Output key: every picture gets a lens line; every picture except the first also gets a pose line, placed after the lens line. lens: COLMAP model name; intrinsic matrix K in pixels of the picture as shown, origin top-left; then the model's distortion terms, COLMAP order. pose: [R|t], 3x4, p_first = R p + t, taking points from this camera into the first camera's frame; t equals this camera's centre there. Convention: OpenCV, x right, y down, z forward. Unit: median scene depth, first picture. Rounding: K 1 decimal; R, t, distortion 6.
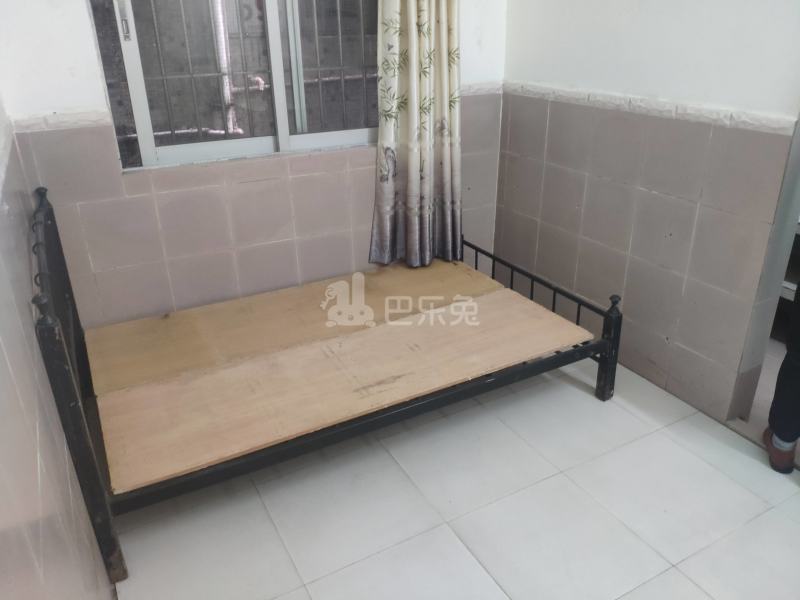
lens RADIAL K [[614.4, 0, 375.4], [0, 614.4, 331.1], [0, 0, 1]] dist [0.039535, -0.104633]
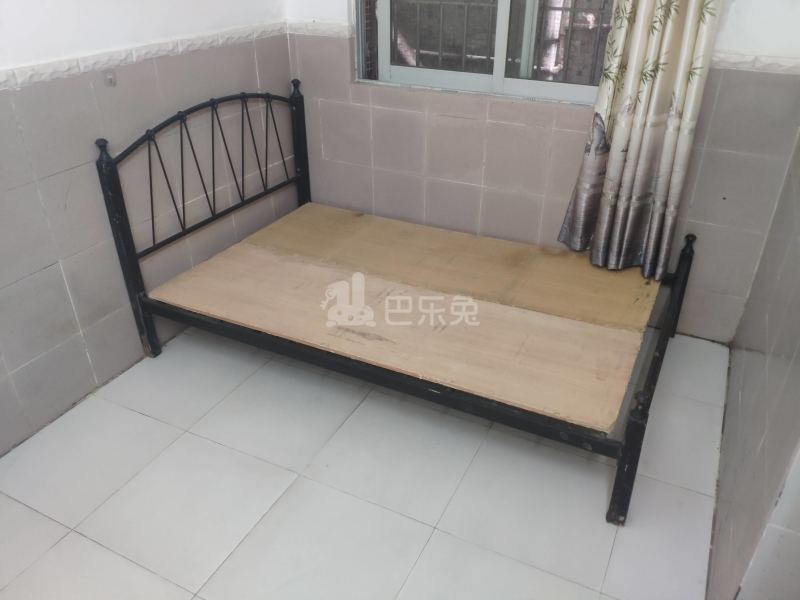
lens RADIAL K [[614.4, 0, 394.3], [0, 614.4, 303.4], [0, 0, 1]] dist [0.039535, -0.104633]
pose [[0.582043, 0.427005, -0.692021, 0.541533], [-0.379099, 0.895377, 0.233634, -0.162313], [0.719382, 0.126359, 0.683025, 0.280106]]
